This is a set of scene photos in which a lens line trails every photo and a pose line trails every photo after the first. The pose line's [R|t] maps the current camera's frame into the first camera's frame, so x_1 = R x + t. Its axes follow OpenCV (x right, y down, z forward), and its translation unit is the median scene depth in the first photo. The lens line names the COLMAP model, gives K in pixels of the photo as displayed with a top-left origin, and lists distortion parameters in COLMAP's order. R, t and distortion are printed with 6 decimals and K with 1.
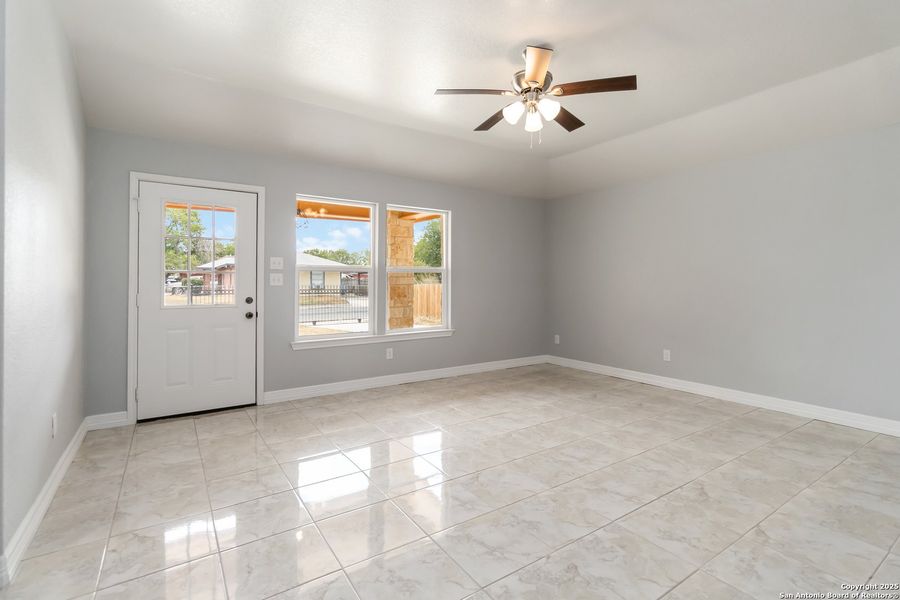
lens RADIAL K [[428.8, 0, 460.6], [0, 428.8, 279.1], [0, 0, 1]] dist [-0.002734, 0.000054]
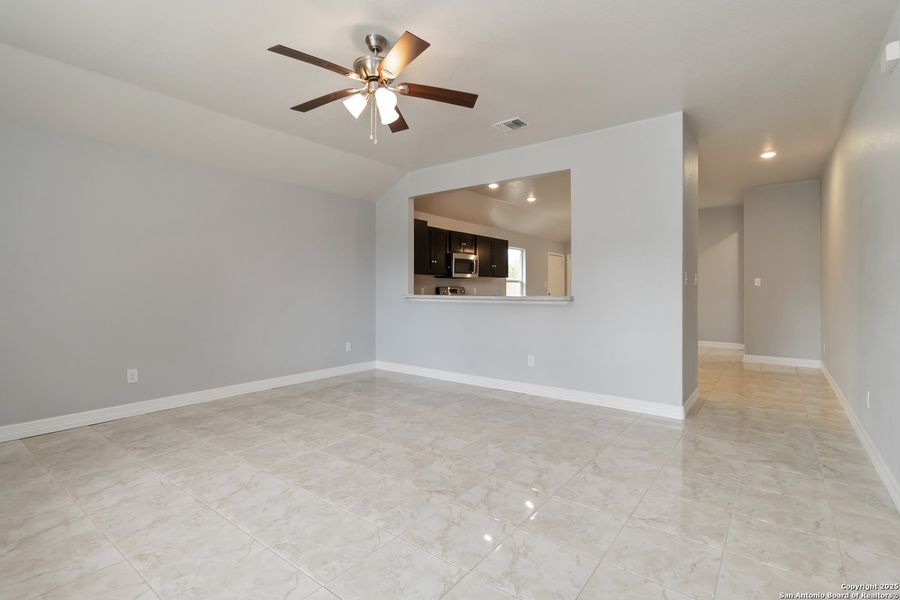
lens RADIAL K [[423.7, 0, 455.0], [0, 423.7, 285.0], [0, 0, 1]] dist [0.000642, 0.000366]
pose [[-0.321003, 0.004291, 0.947068, -0.736782], [-0.013455, 0.999868, -0.009091, 0.011116], [-0.946983, -0.015661, -0.320903, 1.083583]]
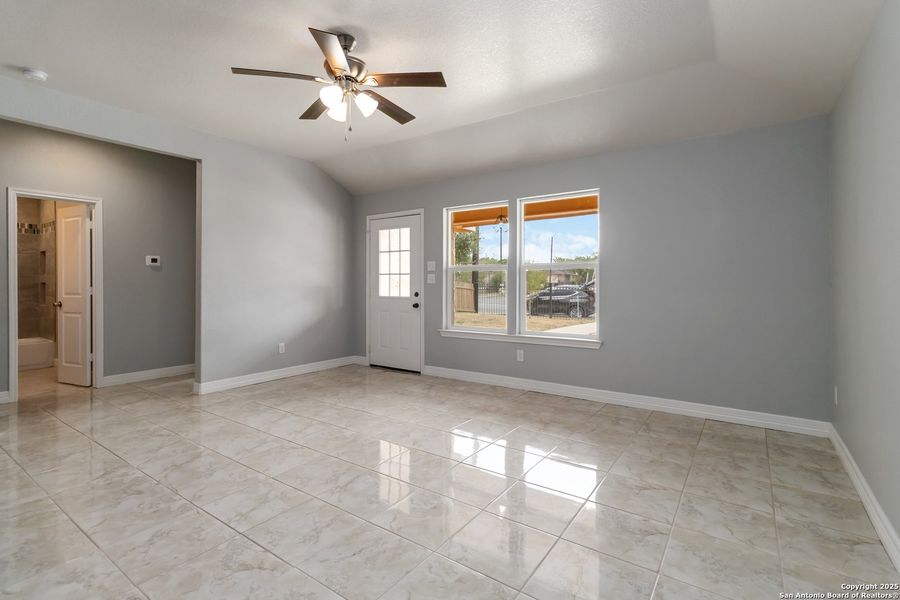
lens RADIAL K [[427.3, 0, 452.0], [0, 427.3, 279.9], [0, 0, 1]] dist [-0.012358, -0.000253]
pose [[0.349630, -0.006920, -0.936862, 1.078141], [0.010018, 0.999943, -0.003647, 0.012697], [0.936834, -0.008111, 0.349680, 0.850226]]
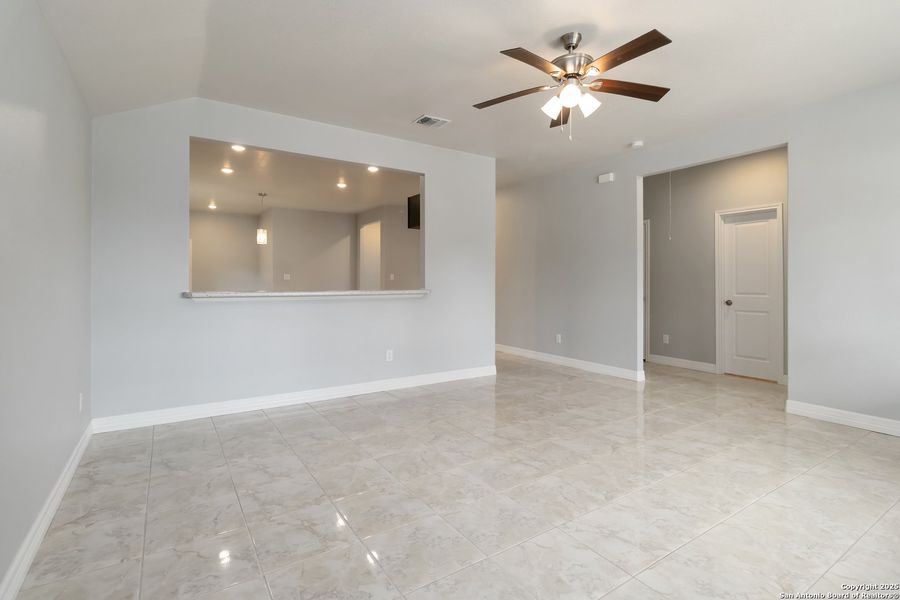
lens RADIAL K [[423.7, 0, 455.0], [0, 423.7, 285.0], [0, 0, 1]] dist [0.000642, 0.000366]
pose [[-0.999688, -0.004477, 0.024567, 0.378684], [-0.004583, 0.999980, -0.004248, 0.019548], [-0.024547, -0.004359, -0.999689, 1.846567]]
